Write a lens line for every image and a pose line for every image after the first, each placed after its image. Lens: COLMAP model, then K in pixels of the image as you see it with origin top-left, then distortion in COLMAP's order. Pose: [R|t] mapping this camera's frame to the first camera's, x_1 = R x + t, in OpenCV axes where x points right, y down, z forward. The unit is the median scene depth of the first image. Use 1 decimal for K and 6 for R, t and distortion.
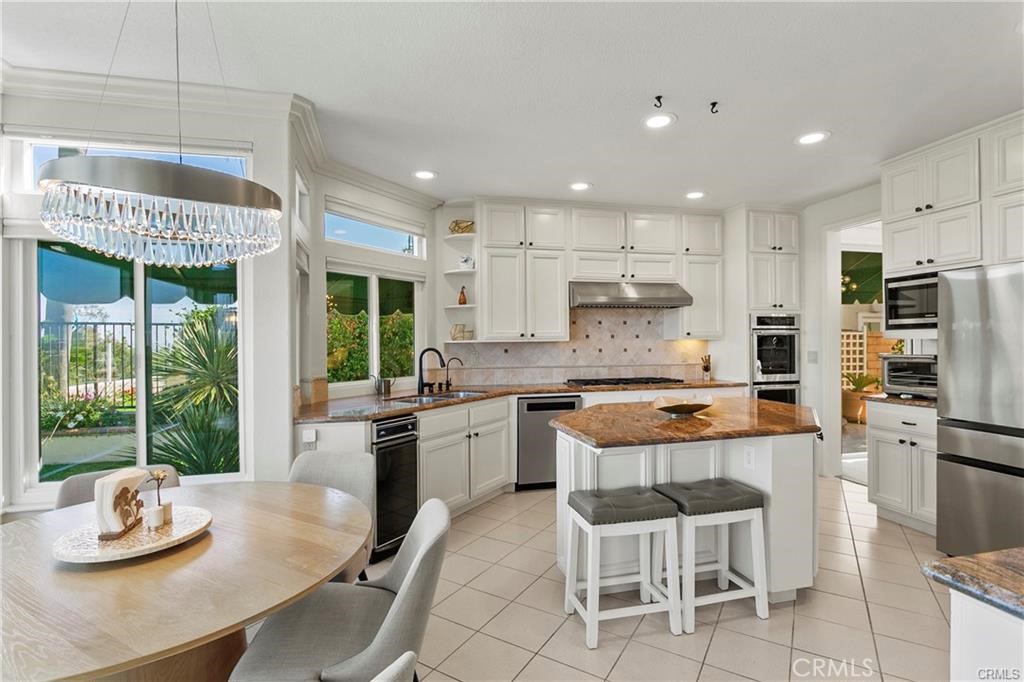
lens RADIAL K [[508.3, 0, 512.0], [0, 508.3, 341.0], [0, 0, 1]] dist [-0.003291, 0.000829]
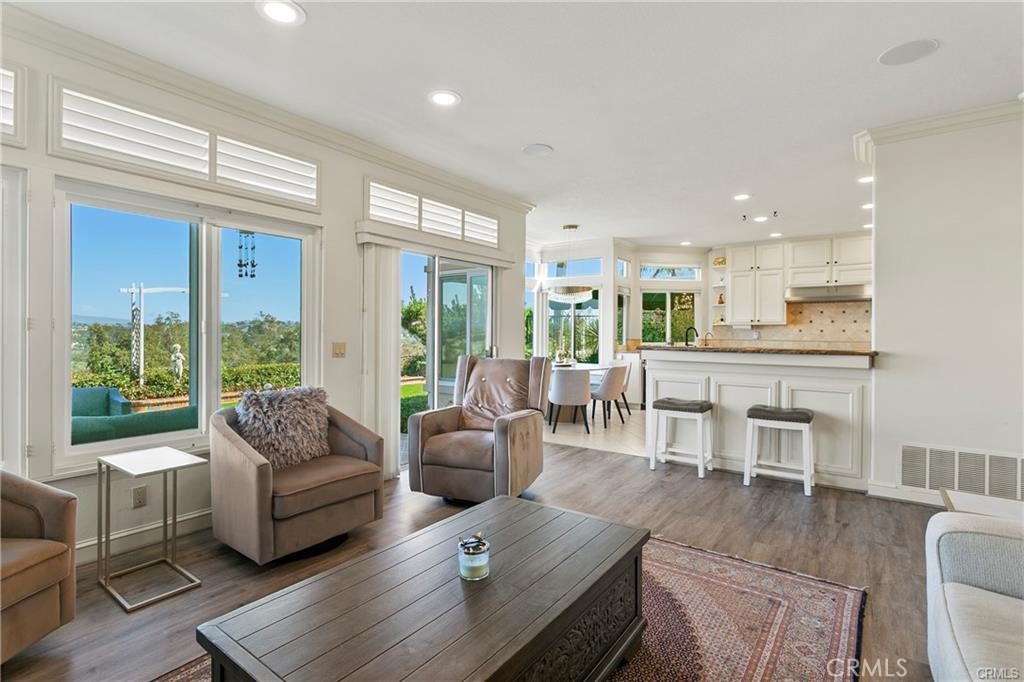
lens RADIAL K [[508.3, 0, 512.0], [0, 508.3, 341.0], [0, 0, 1]] dist [-0.003291, 0.000829]
pose [[0.658286, 0.020898, -0.752477, 0.794339], [-0.011393, 0.999777, 0.017798, 0.036450], [0.752681, -0.003143, 0.658378, -0.766782]]
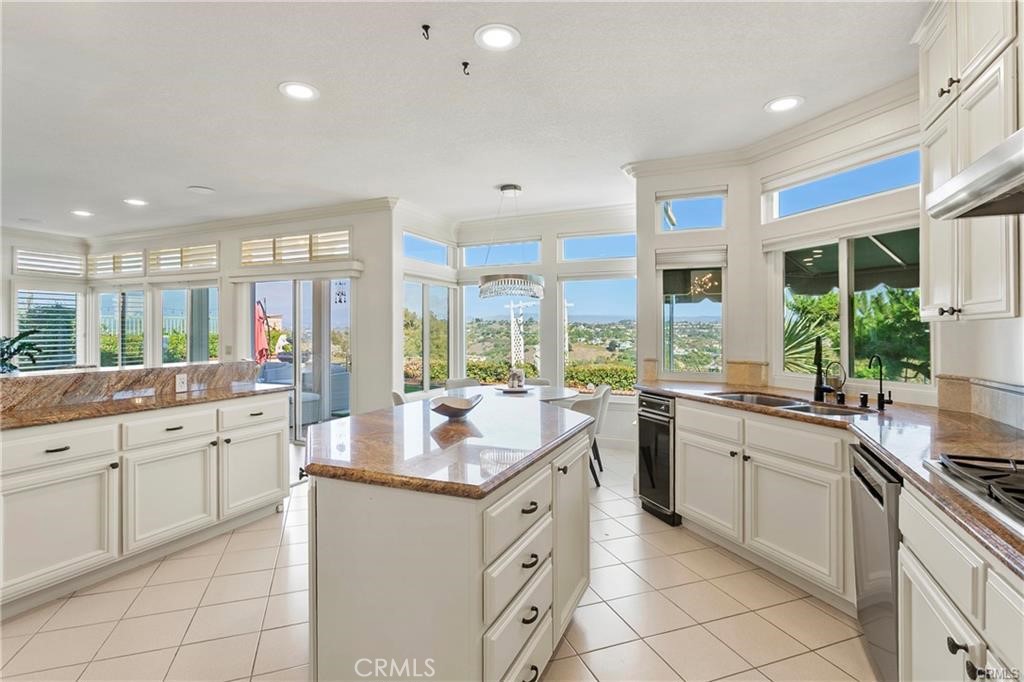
lens RADIAL K [[508.3, 0, 512.0], [0, 508.3, 341.0], [0, 0, 1]] dist [-0.003291, 0.000829]
pose [[-0.622318, 0.025111, -0.782362, 0.579170], [-0.000270, 0.999478, 0.032294, -0.001874], [0.782765, 0.020308, -0.621986, 1.005852]]
